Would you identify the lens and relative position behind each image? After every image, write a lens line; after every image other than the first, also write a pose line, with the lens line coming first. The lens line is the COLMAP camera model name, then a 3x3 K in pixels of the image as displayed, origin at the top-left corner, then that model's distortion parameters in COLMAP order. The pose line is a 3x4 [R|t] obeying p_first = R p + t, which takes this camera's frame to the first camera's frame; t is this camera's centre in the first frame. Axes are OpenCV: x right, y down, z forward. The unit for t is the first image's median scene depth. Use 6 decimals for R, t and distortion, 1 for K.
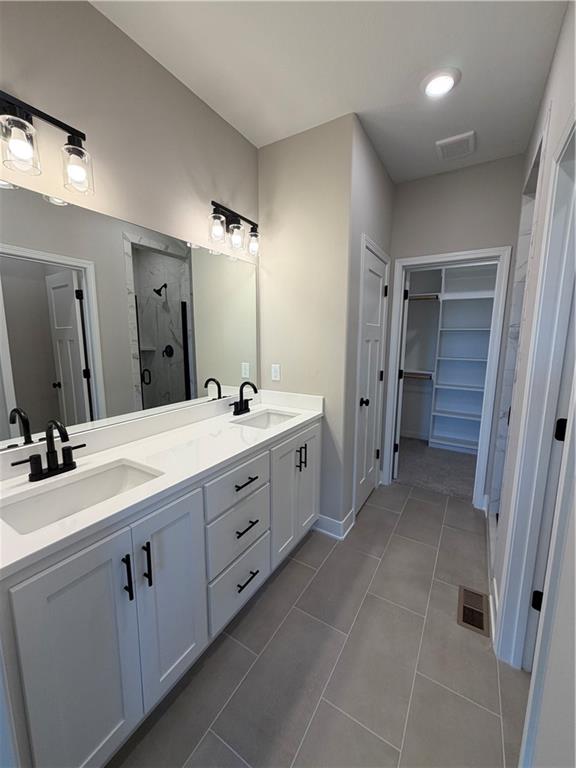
lens RADIAL K [[304.4, 0, 286.2], [0, 304.4, 381.7], [0, 0, 1]] dist [-0.002197, -0.000069]
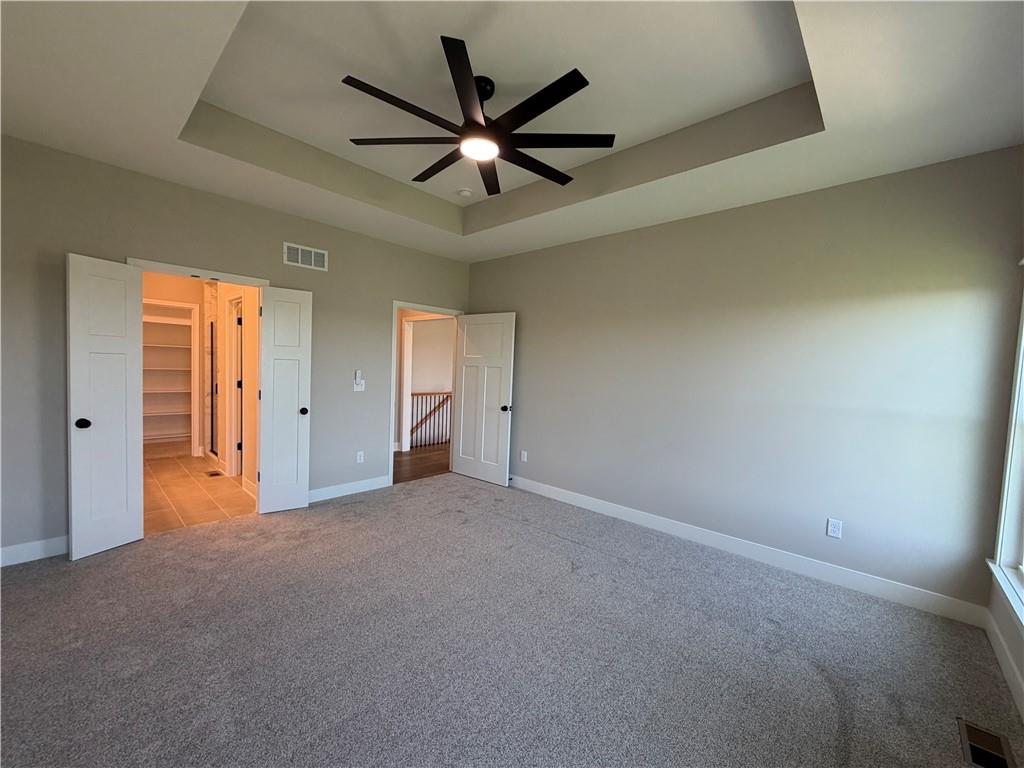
lens RADIAL K [[405.8, 0, 510.3], [0, 405.8, 385.3], [0, 0, 1]] dist [-0.002197, -0.000069]
pose [[0.207484, -0.047817, 0.977069, -1.360936], [0.103971, 0.994225, 0.026578, 0.212479], [-0.972698, 0.096073, 0.211257, -1.350986]]
